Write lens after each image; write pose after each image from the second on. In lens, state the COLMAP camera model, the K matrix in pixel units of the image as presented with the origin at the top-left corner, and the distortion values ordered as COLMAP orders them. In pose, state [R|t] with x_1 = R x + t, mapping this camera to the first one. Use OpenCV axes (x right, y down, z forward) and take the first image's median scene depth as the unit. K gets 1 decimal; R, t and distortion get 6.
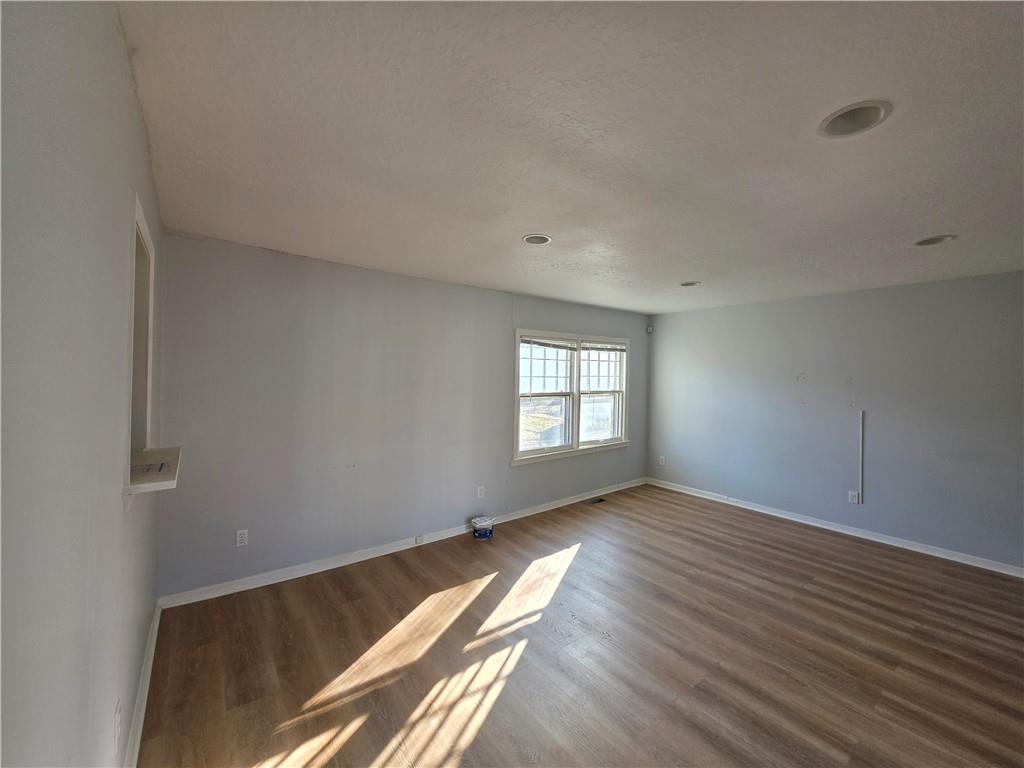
lens RADIAL K [[405.8, 0, 517.1], [0, 405.8, 376.5], [0, 0, 1]] dist [0.000676, -0.000231]
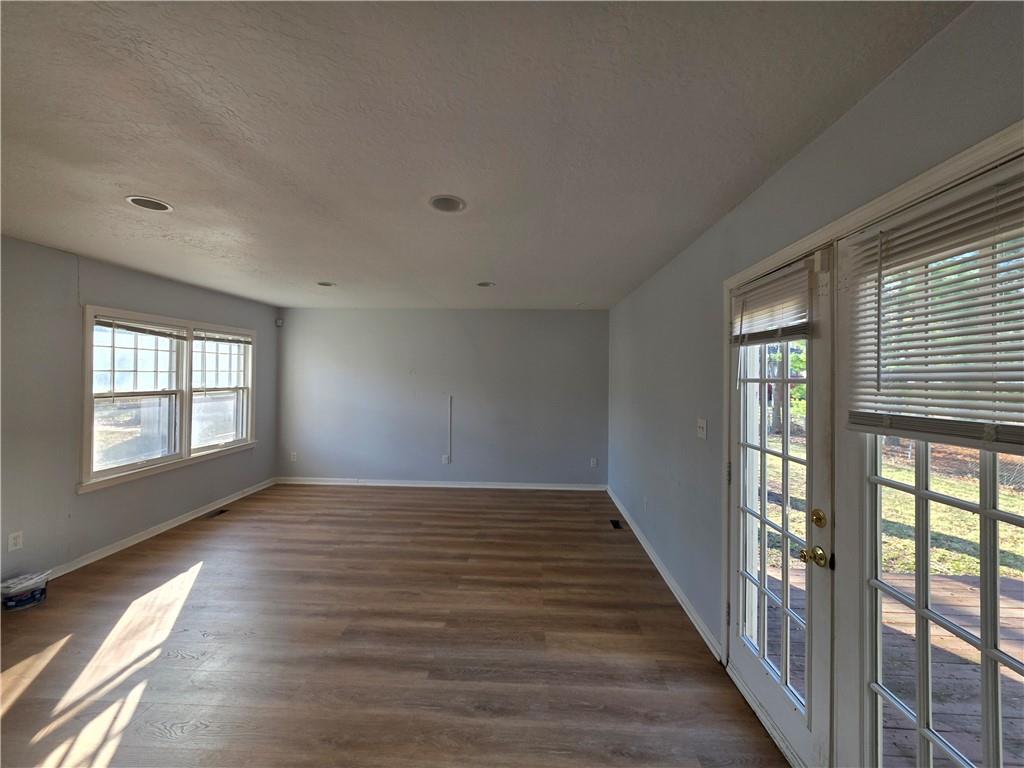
lens RADIAL K [[409.2, 0, 511.3], [0, 409.2, 377.0], [0, 0, 1]] dist [0.000804, 0.000124]
pose [[0.655259, -0.007391, 0.755368, -0.071351], [0.000948, 0.999959, 0.008962, 0.007346], [-0.755404, -0.005157, 0.655239, -0.077266]]
